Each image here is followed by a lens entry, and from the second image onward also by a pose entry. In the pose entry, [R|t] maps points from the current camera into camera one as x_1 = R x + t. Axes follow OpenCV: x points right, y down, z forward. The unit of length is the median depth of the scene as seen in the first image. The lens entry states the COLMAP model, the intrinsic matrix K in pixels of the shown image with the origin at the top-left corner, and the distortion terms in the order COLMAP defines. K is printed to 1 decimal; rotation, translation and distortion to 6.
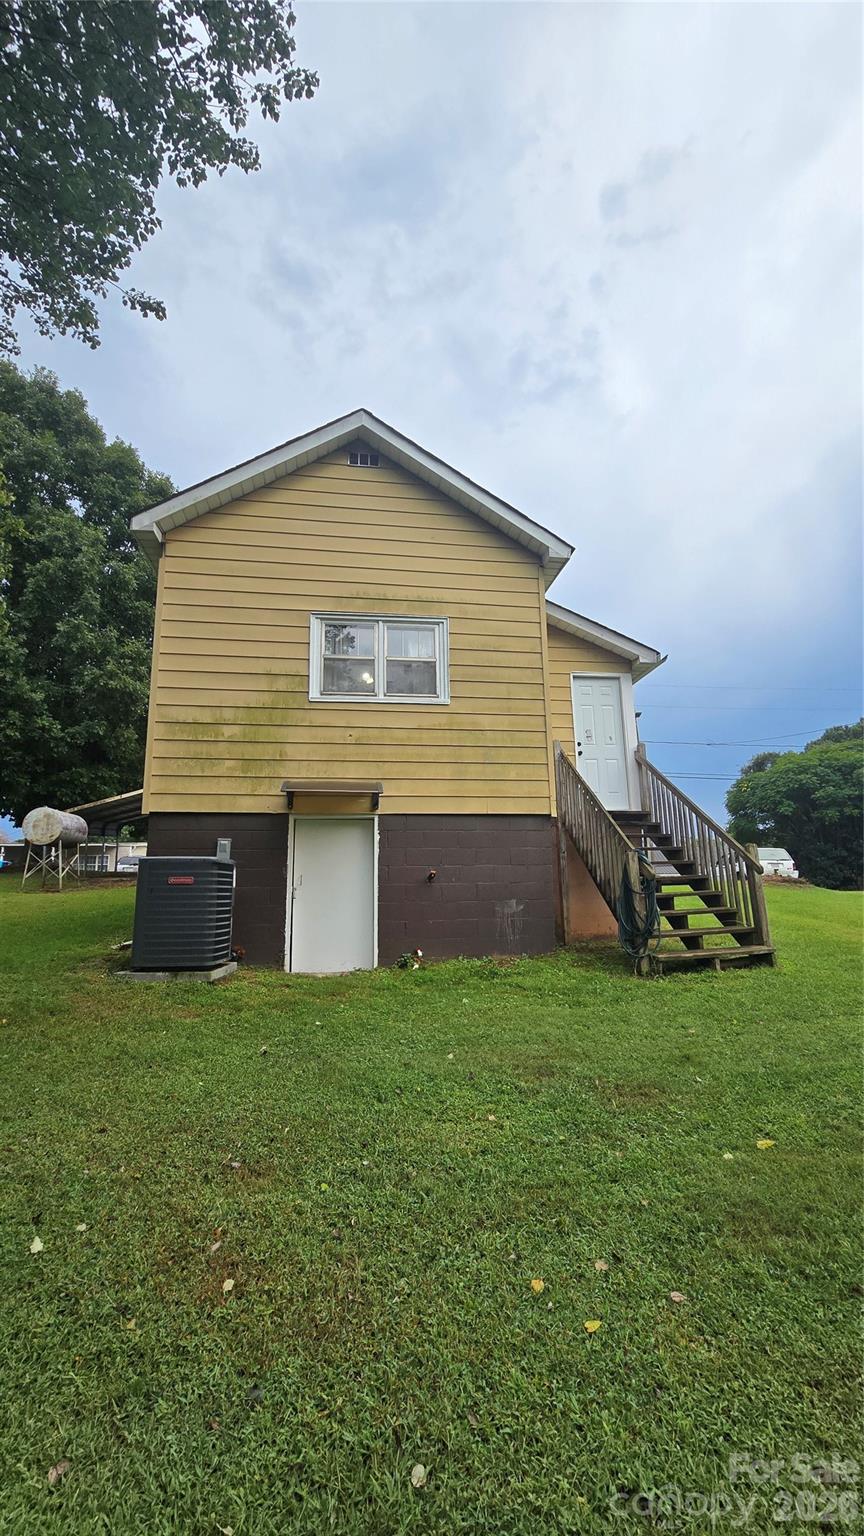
lens RADIAL K [[630.7, 0, 432.0], [0, 630.7, 768.0], [0, 0, 1]] dist [-0.005069, 0.000675]
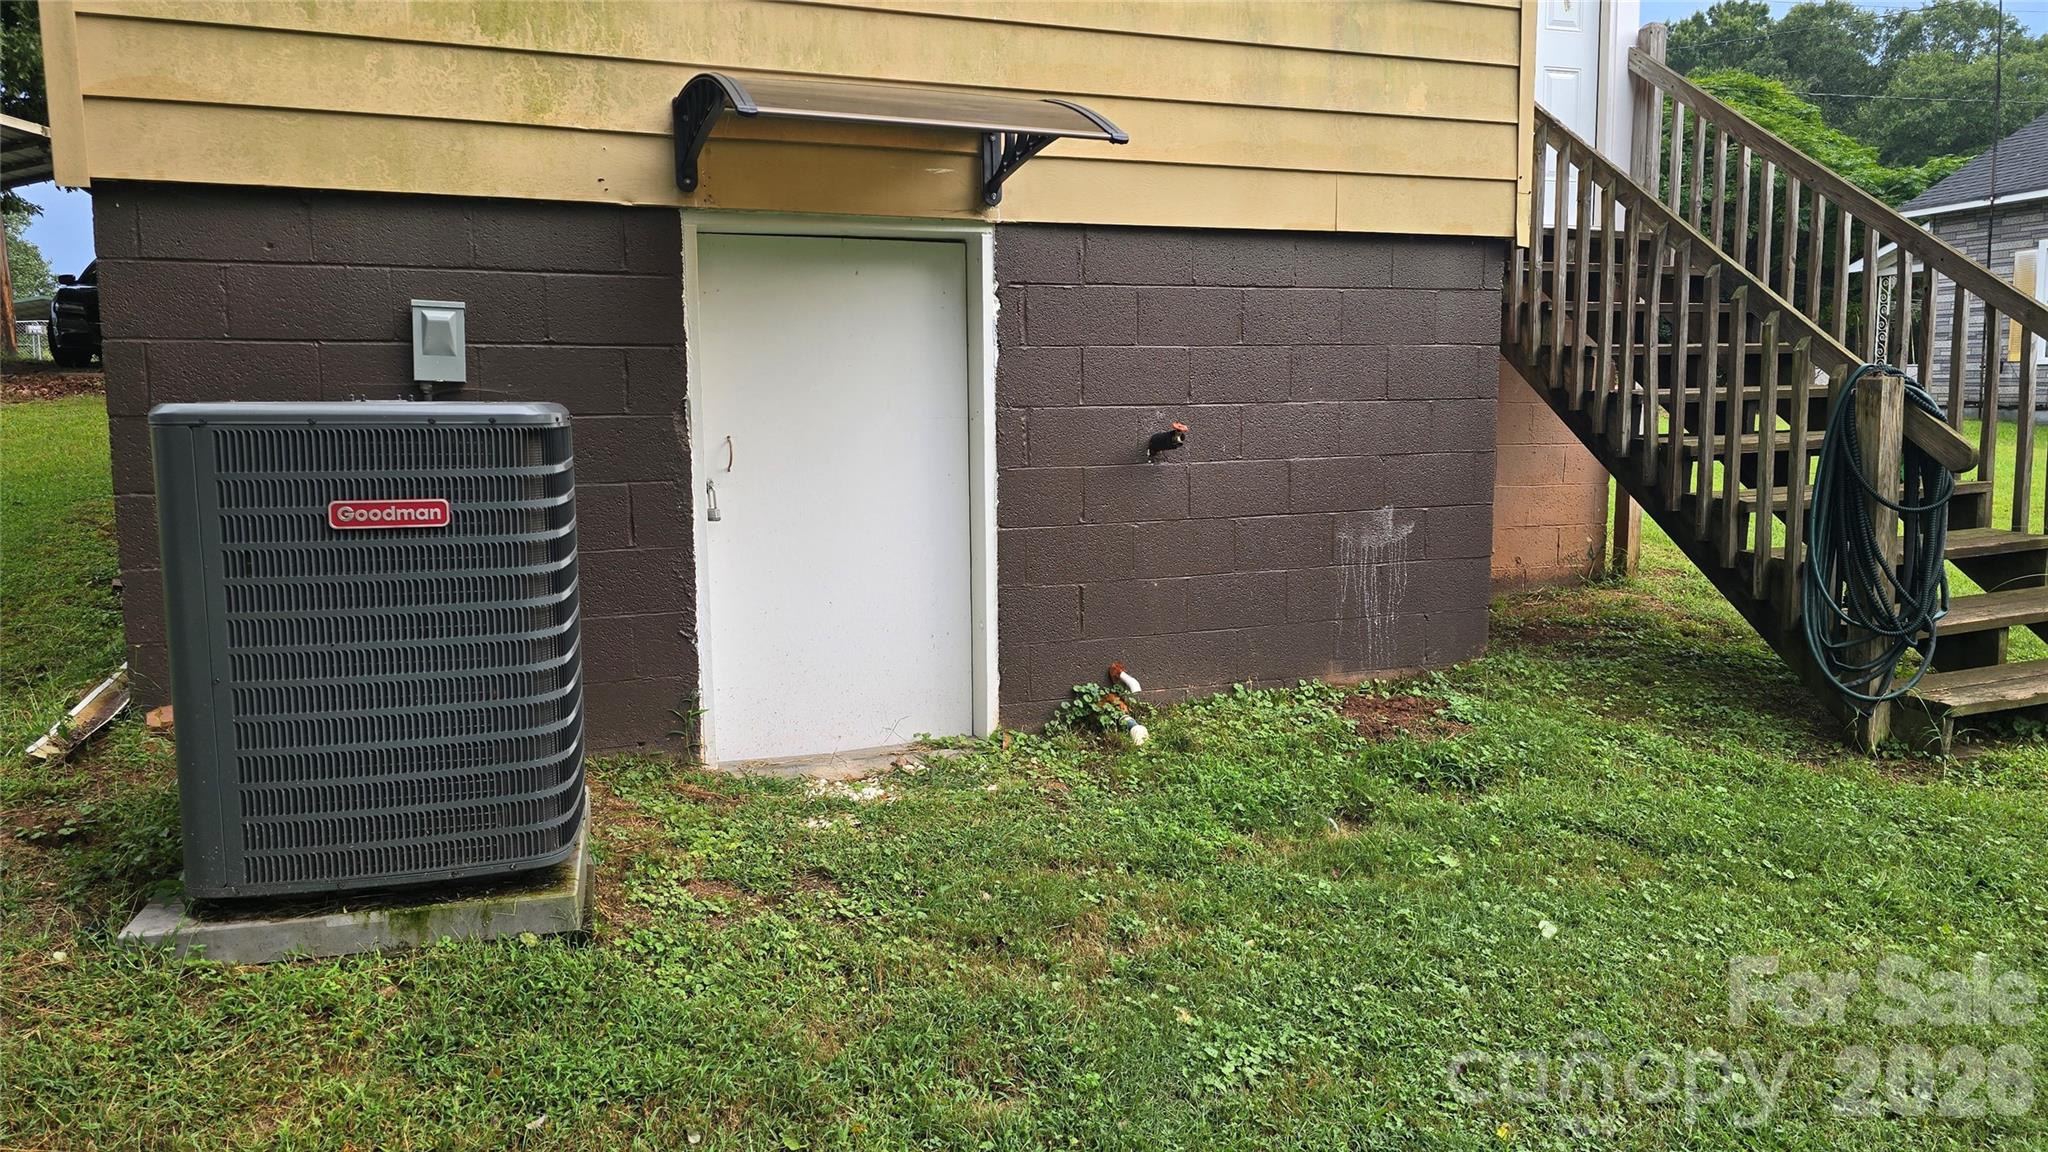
lens RADIAL K [[1420.8, 0, 1024.0], [0, 1420.8, 576.0], [0, 0, 1]] dist [0.049251, 0.000543]
pose [[0.977589, -0.020995, 0.209472, -0.217465], [-0.045673, 0.950164, 0.308385, 0.026960], [-0.205507, -0.311041, 0.927912, 0.369226]]
